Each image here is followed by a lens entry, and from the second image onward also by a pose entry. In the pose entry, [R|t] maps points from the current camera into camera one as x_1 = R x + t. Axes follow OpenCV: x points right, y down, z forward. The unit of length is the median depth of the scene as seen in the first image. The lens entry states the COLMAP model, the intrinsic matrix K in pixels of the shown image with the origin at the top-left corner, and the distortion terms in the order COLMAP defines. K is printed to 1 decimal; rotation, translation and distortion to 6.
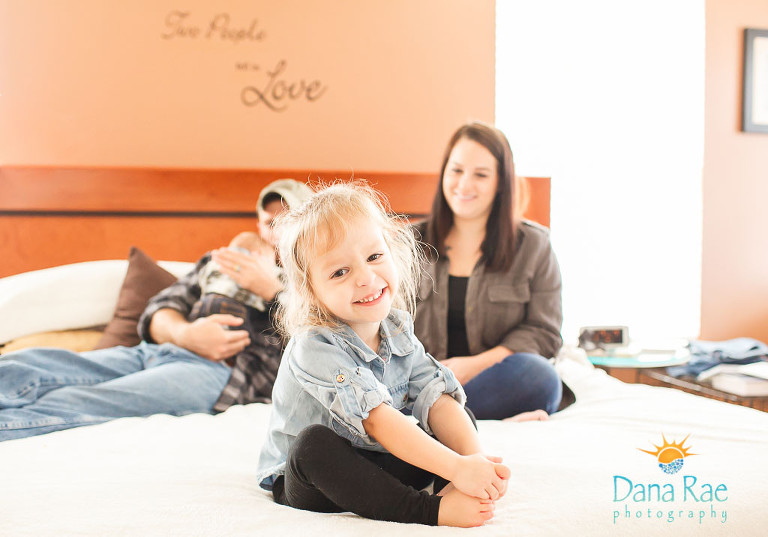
lens RADIAL K [[946.5, 0, 389.7], [0, 946.5, 249.9], [0, 0, 1]] dist [-0.044903, 0.000000]
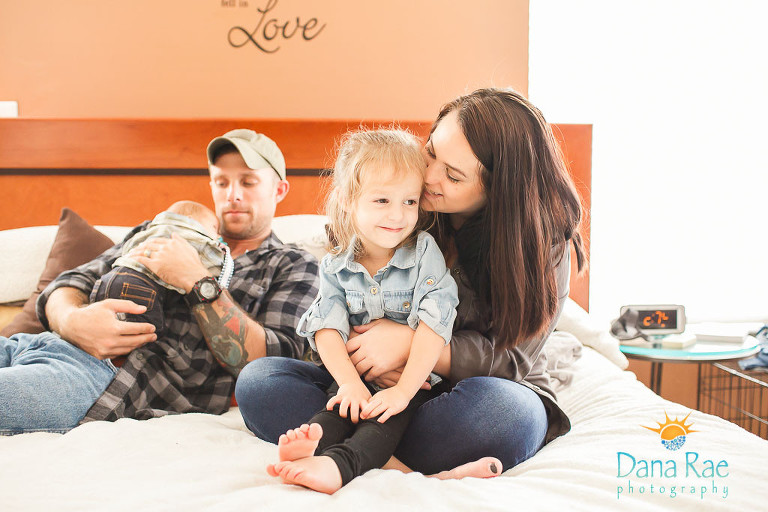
lens RADIAL K [[789.3, 0, 396.1], [0, 789.3, 226.6], [0, 0, 1]] dist [-0.044816, 0.000000]
pose [[0.984972, 0.007381, -0.172554, 0.133896], [-0.001181, 0.999351, 0.036003, -0.012651], [0.172708, -0.035258, 0.984342, 0.314282]]
